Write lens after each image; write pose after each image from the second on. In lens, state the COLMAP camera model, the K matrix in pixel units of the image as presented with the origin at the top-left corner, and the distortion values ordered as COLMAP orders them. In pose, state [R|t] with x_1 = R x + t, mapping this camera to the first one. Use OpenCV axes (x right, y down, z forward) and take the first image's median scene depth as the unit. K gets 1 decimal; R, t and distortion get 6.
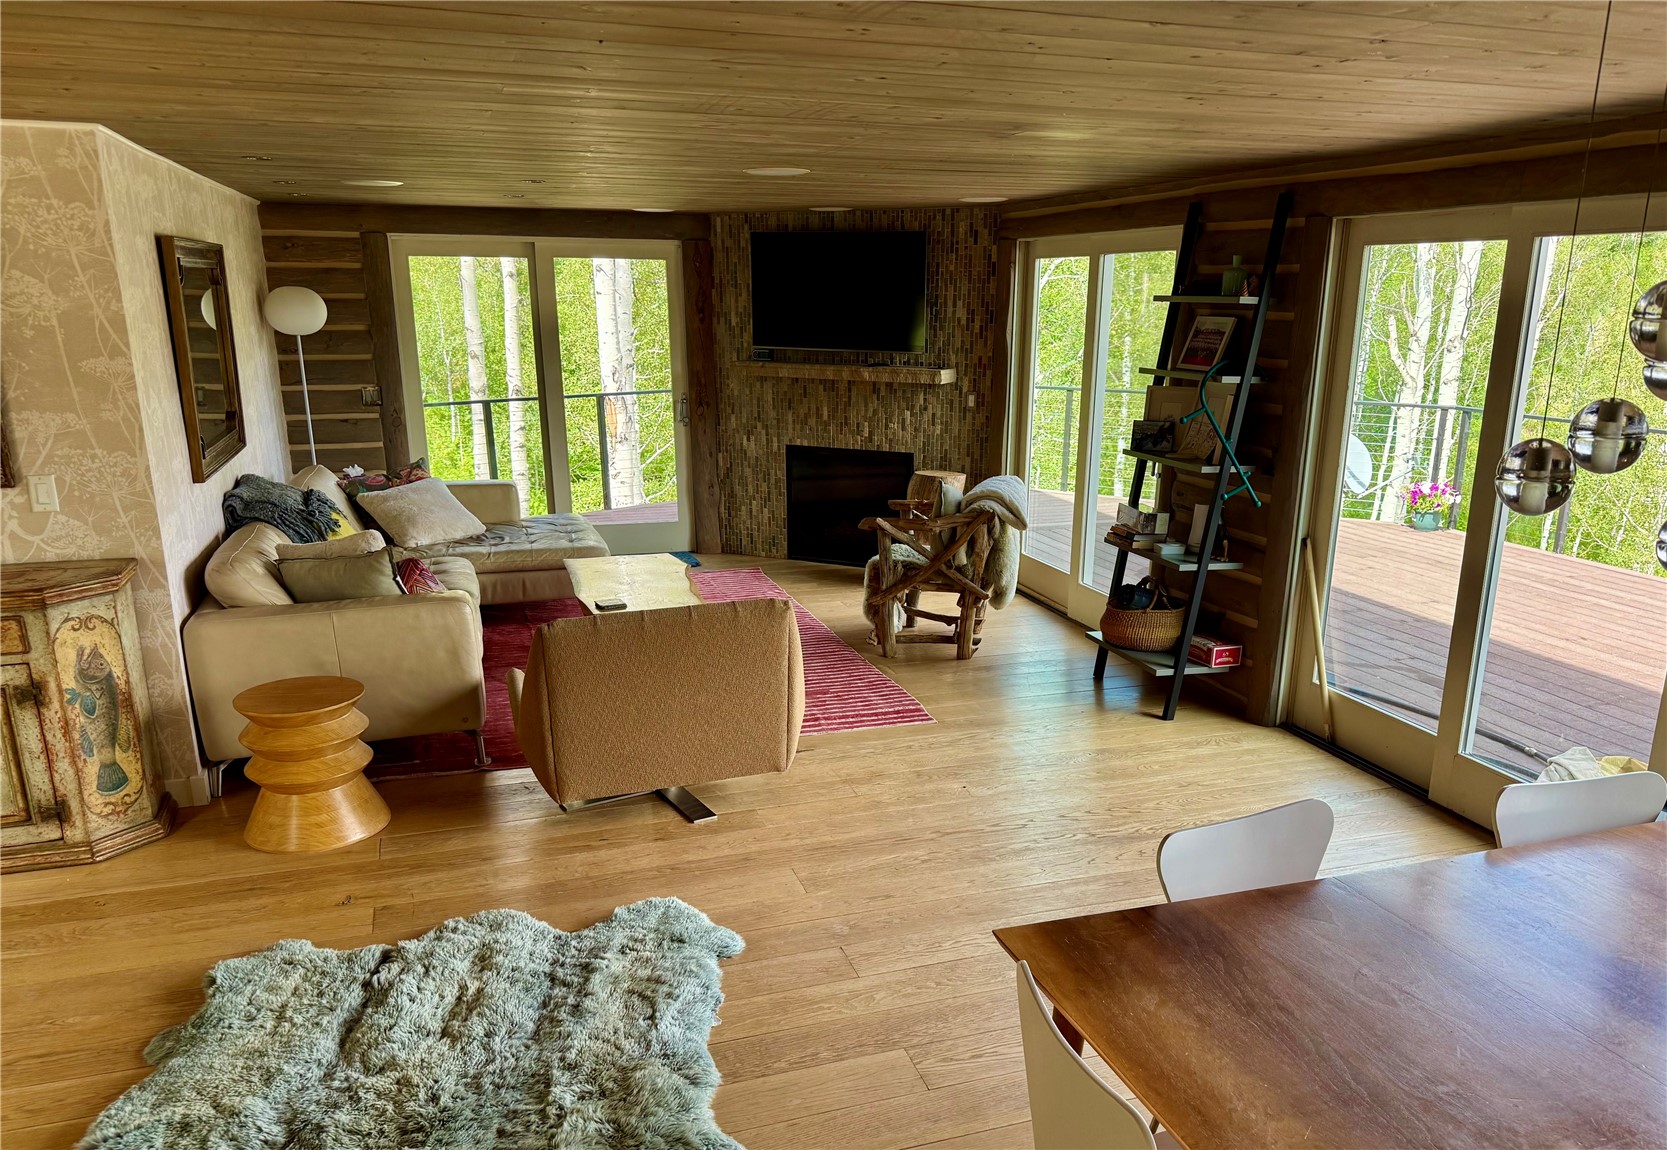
lens RADIAL K [[1228.7, 0, 863.2], [0, 1228.7, 679.7], [0, 0, 1]] dist [0.149352, -0.299049]
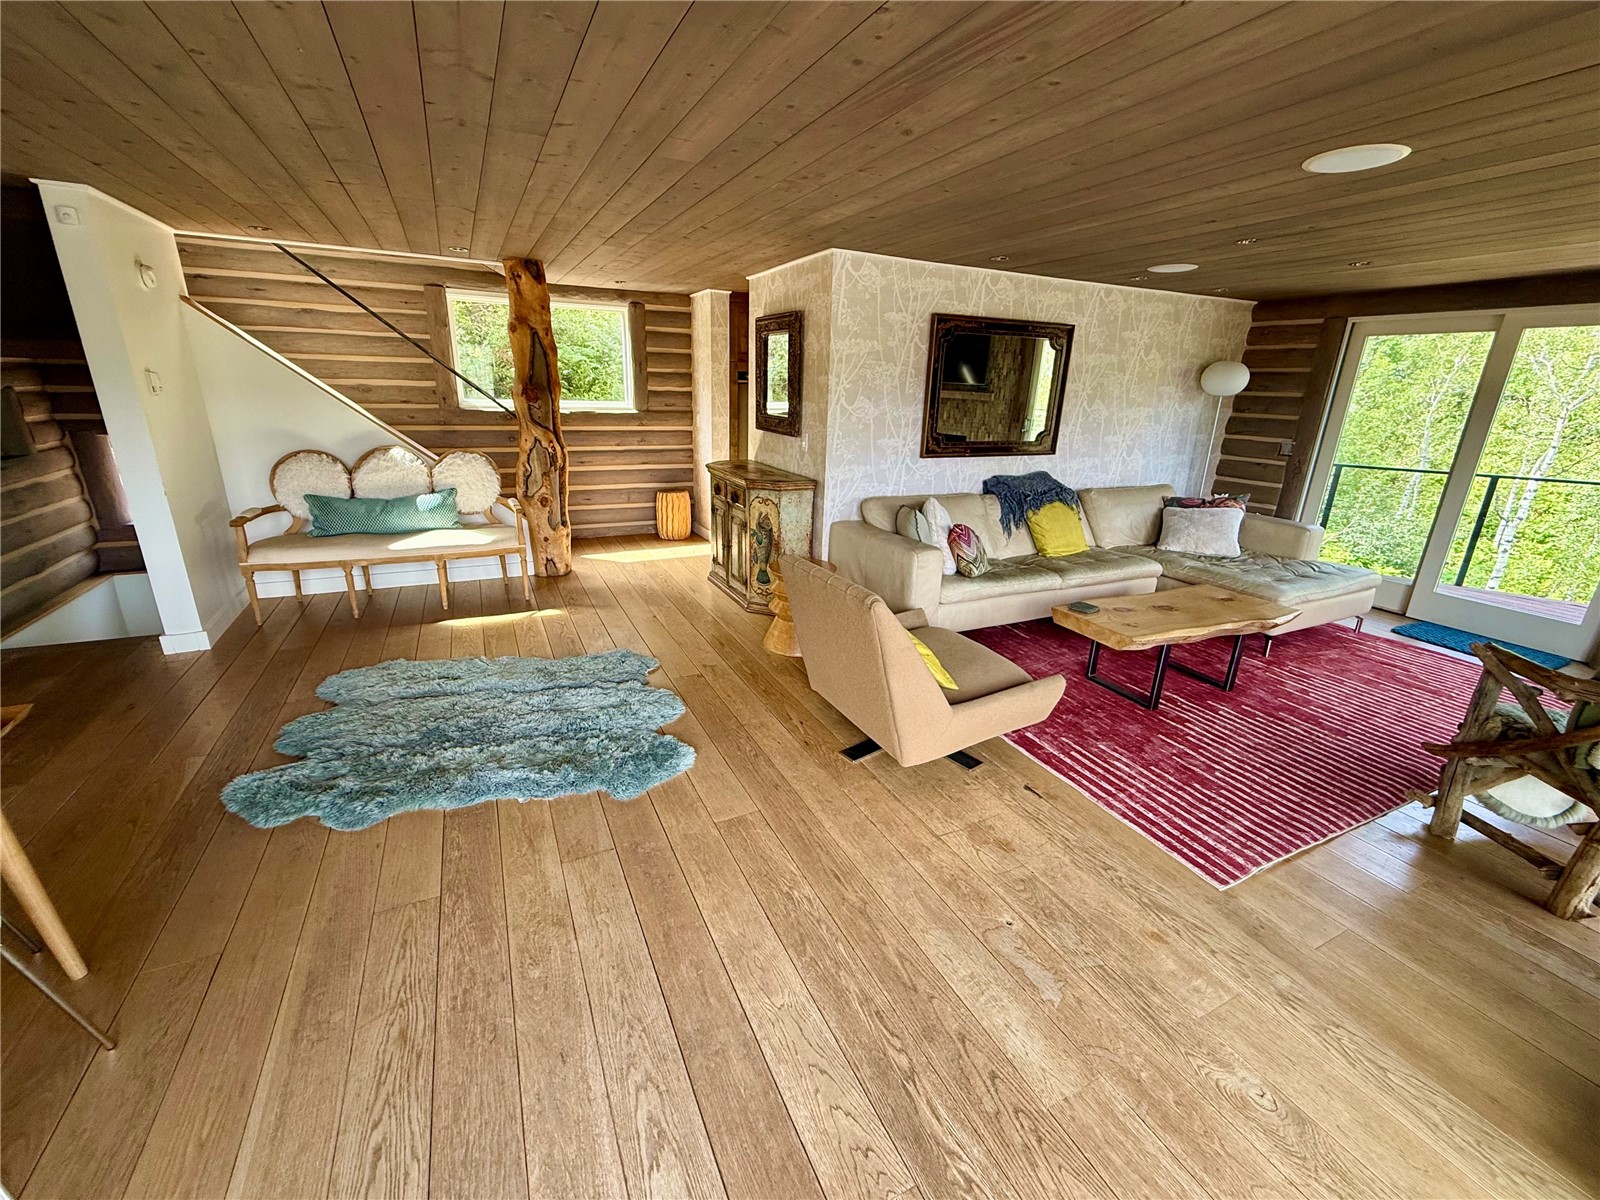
lens RADIAL K [[654.4, 0, 800.0], [0, 654.4, 600.0], [0, 0, 1]] dist [-0.000151, -0.000283]
pose [[0.134592, 0.310108, -0.941126, 0.235321], [-0.321532, 0.912045, 0.254542, -0.098099], [0.937284, 0.268343, 0.222464, 0.437548]]
